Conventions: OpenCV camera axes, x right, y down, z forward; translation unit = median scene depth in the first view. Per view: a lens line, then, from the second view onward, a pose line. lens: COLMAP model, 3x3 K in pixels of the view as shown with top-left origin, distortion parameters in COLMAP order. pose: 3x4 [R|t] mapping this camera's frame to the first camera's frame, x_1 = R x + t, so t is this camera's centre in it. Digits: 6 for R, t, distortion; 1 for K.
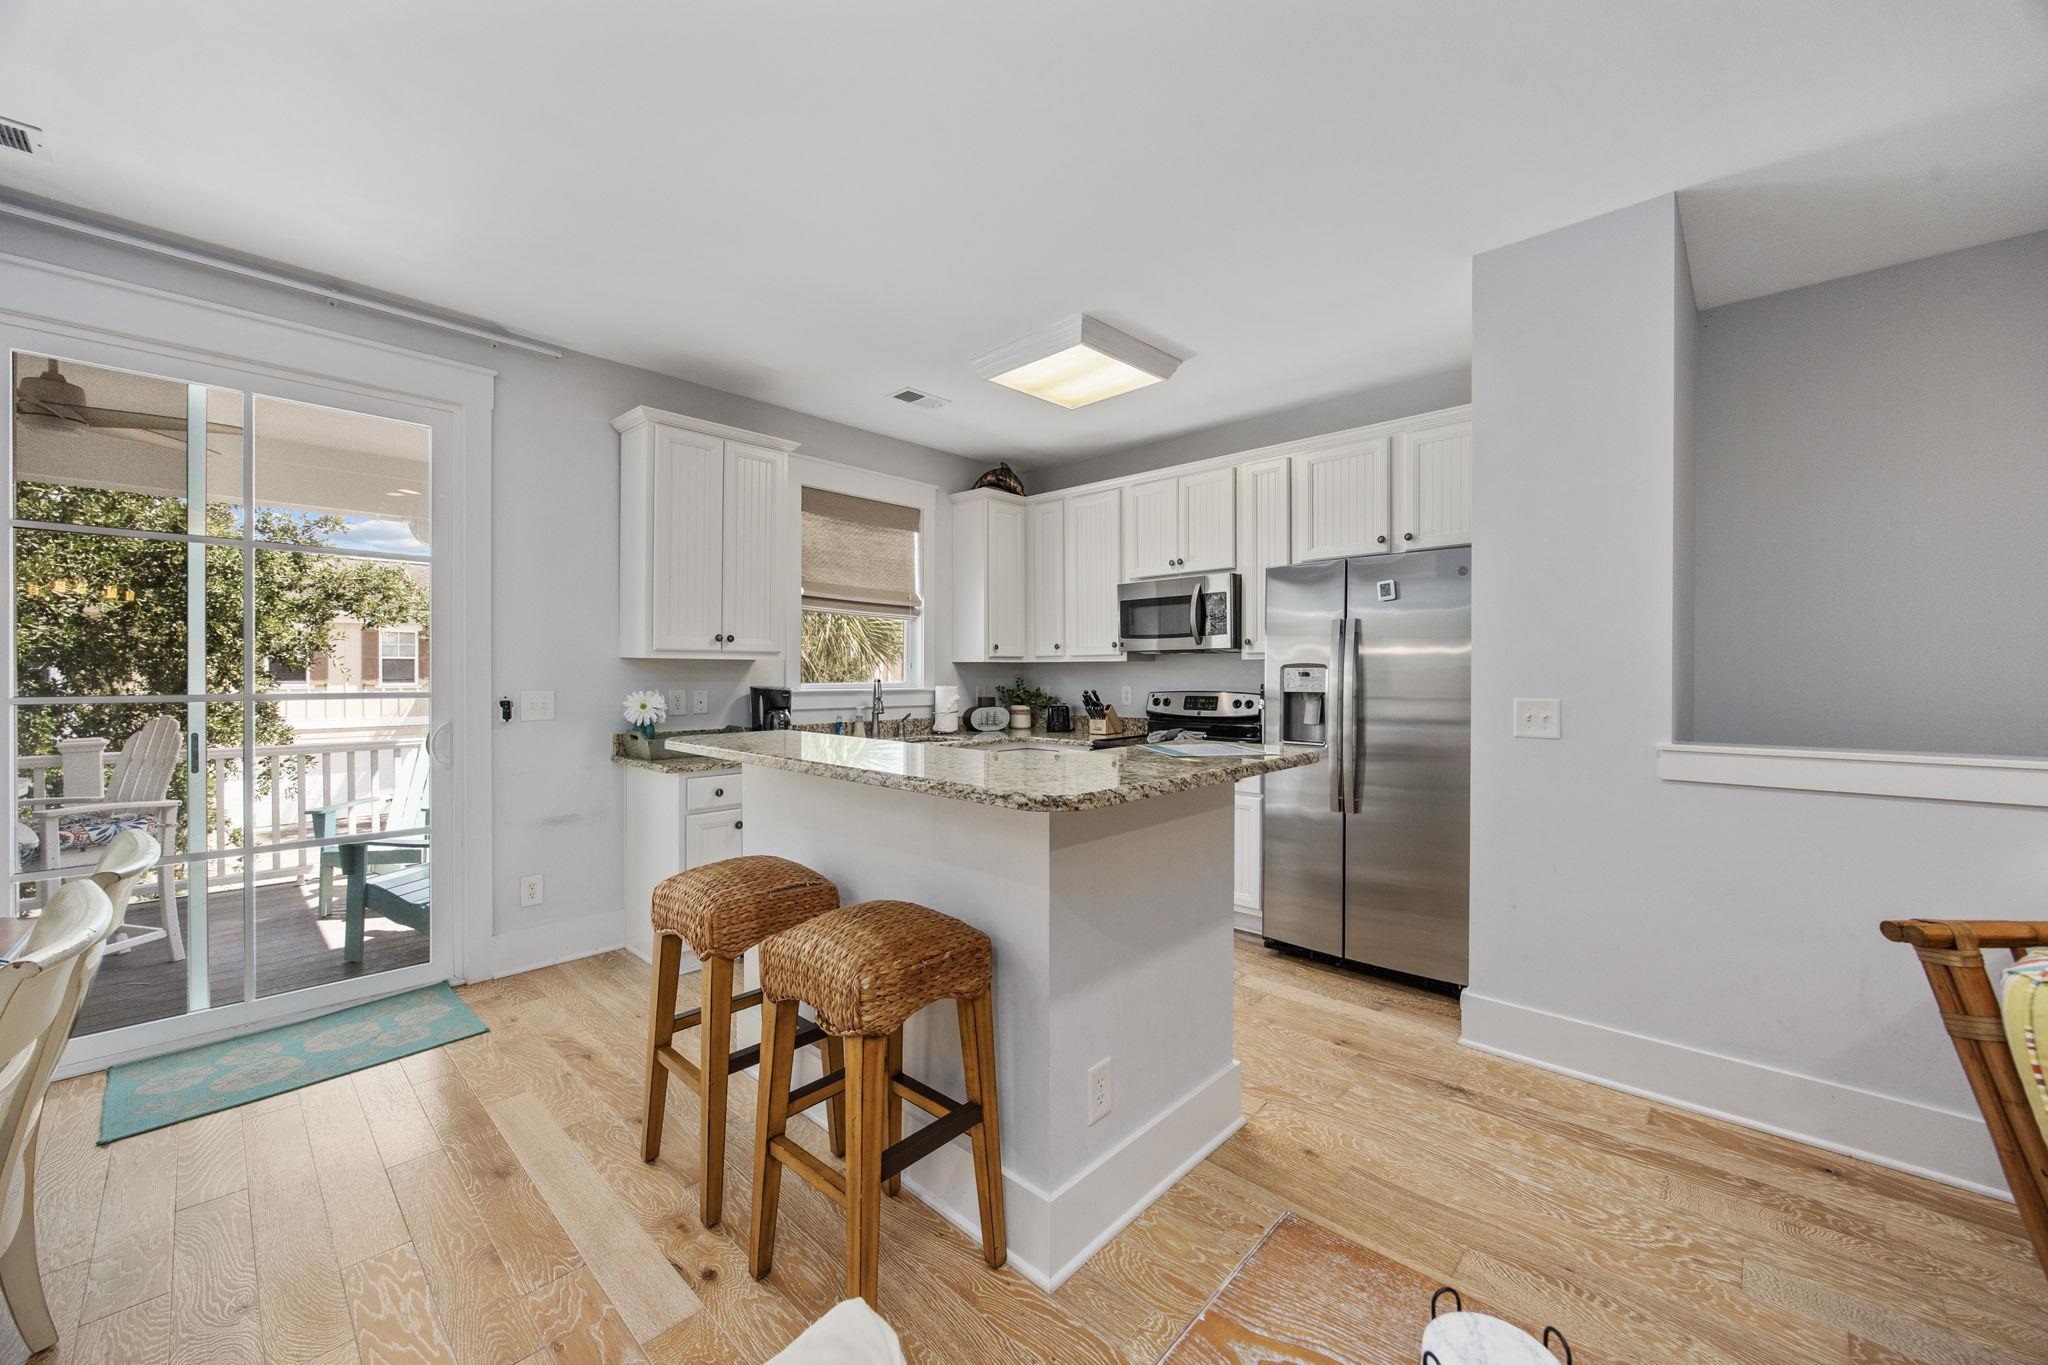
lens RADIAL K [[782.9, 0, 1042.0], [0, 782.9, 680.6], [0, 0, 1]] dist [-0.005121, 0.000126]
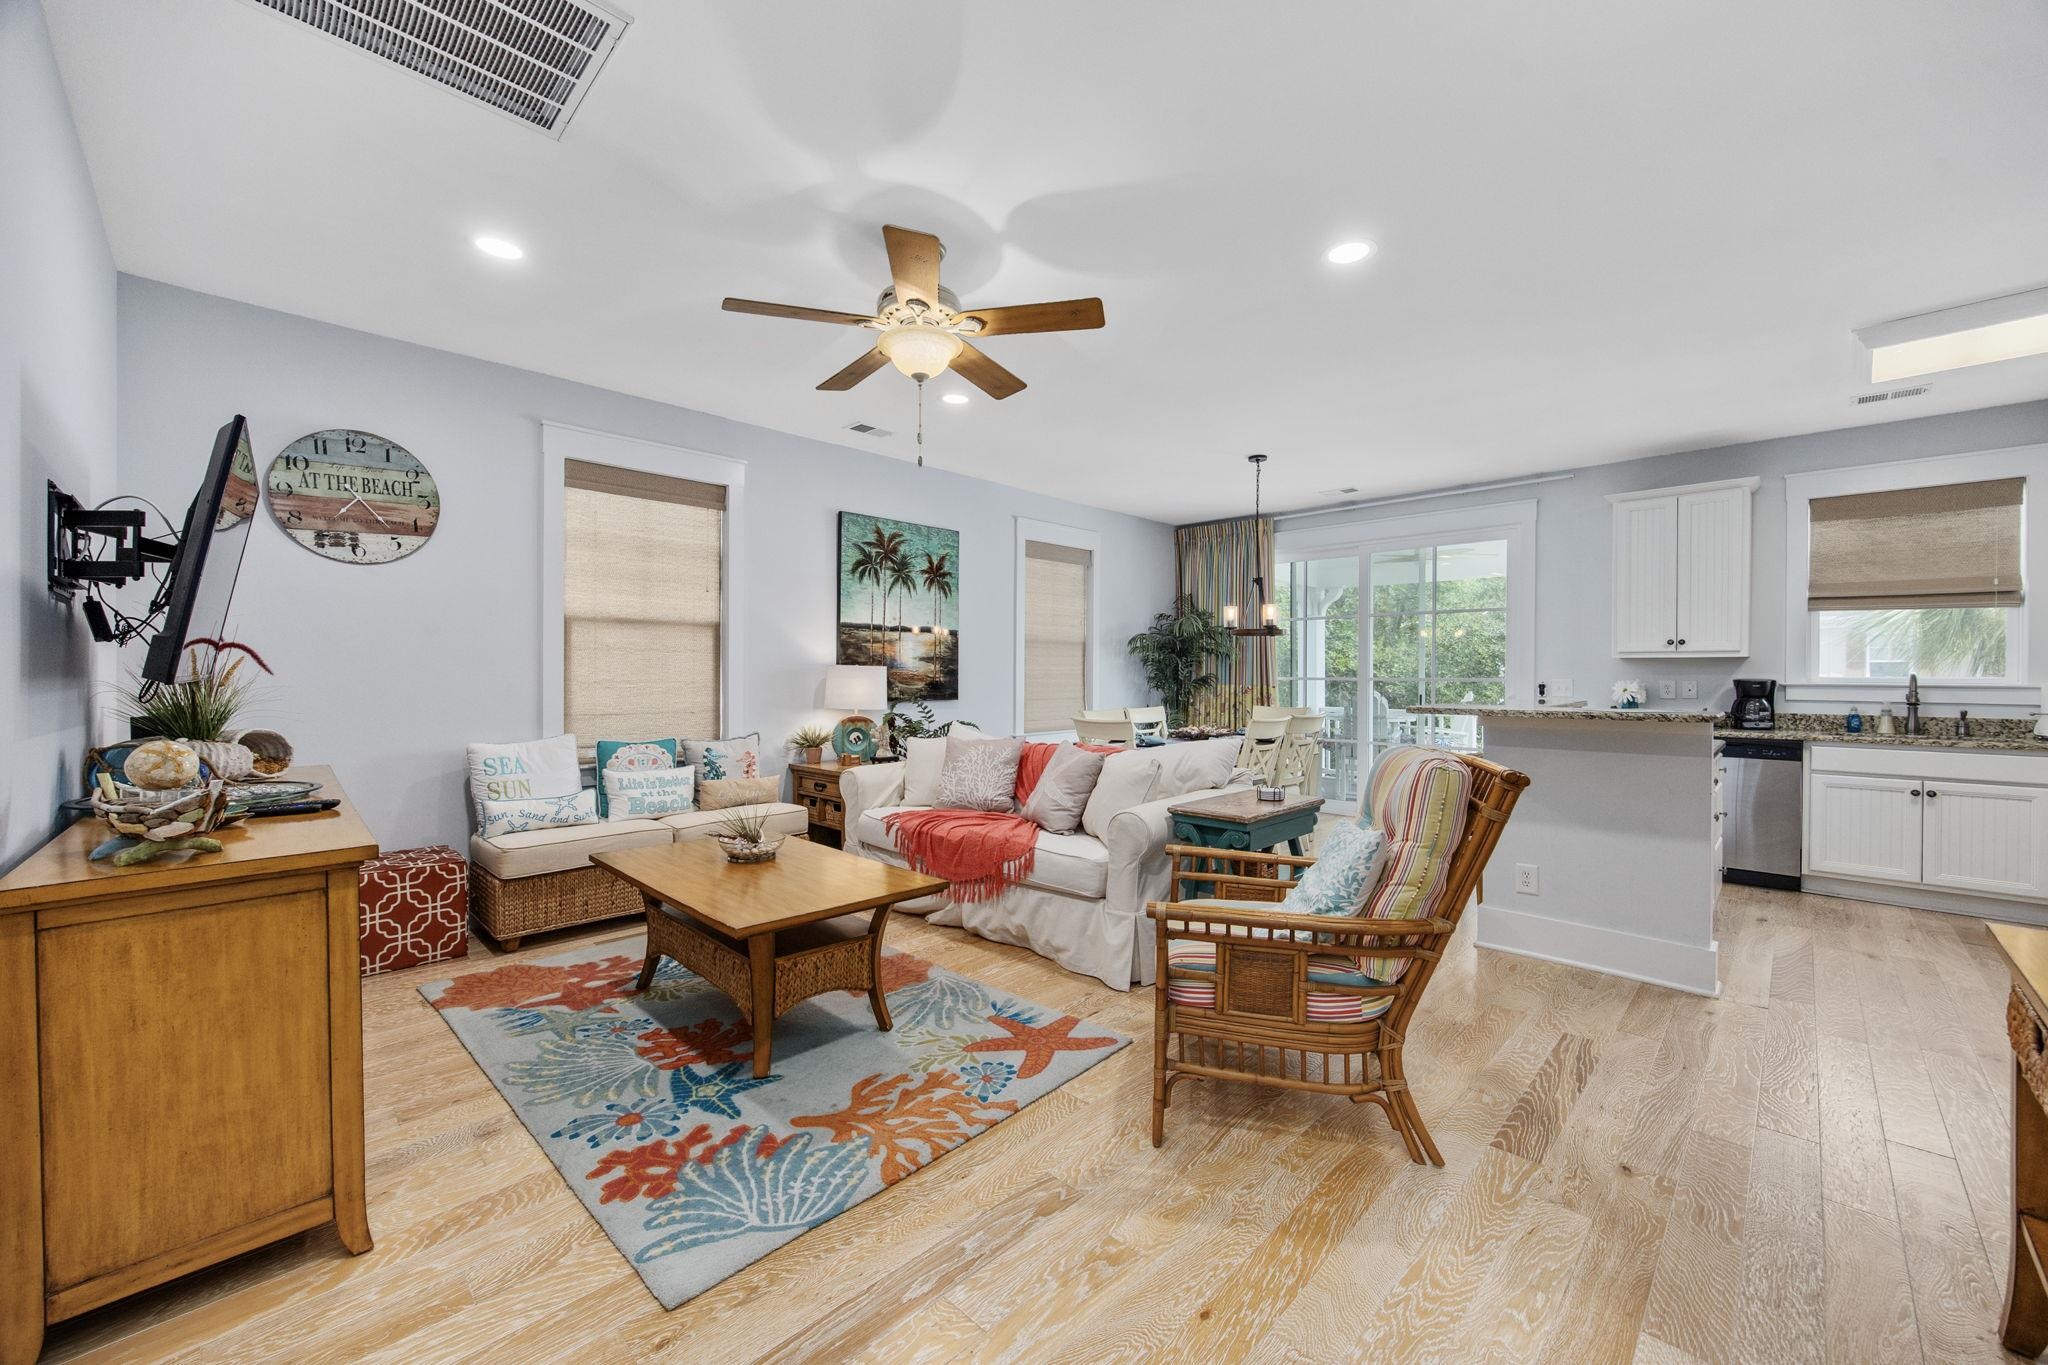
lens RADIAL K [[782.9, 0, 1031.8], [0, 782.9, 680.0], [0, 0, 1]] dist [-0.005121, 0.000126]
pose [[-0.029961, 0.006493, -0.999530, 0.819025], [-0.013662, 0.999883, 0.006905, 0.014806], [0.999458, 0.013863, -0.029868, -0.067458]]
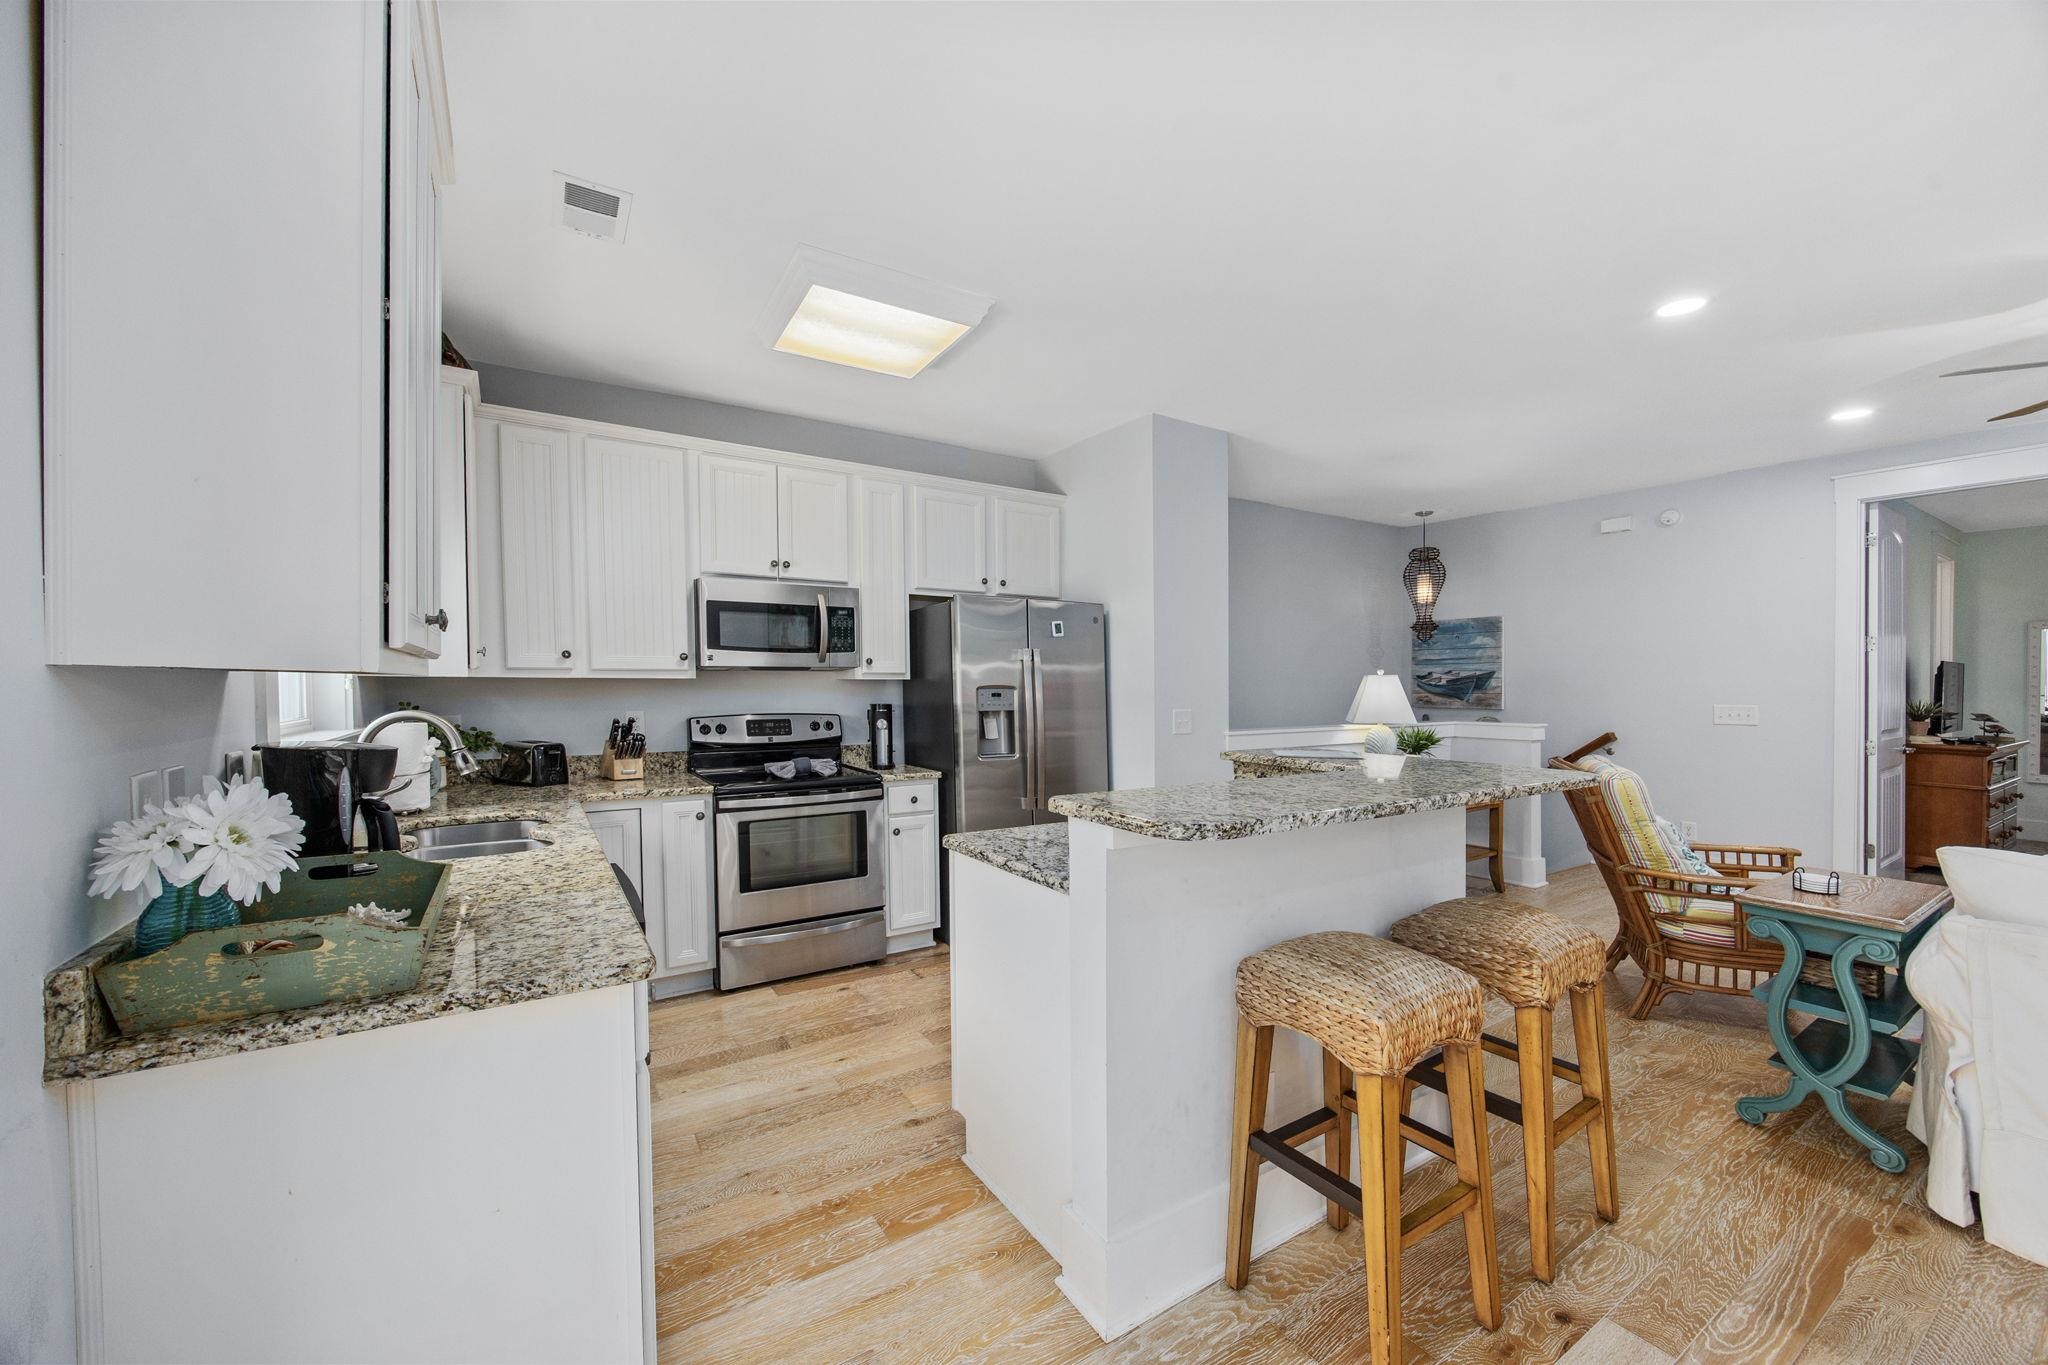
lens RADIAL K [[782.9, 0, 1016.2], [0, 782.9, 691.5], [0, 0, 1]] dist [-0.005121, 0.000126]
pose [[0.262612, -0.007550, 0.964872, -0.582410], [0.006302, 0.999961, 0.006110, -0.015469], [-0.964881, 0.004476, 0.262650, 0.527216]]
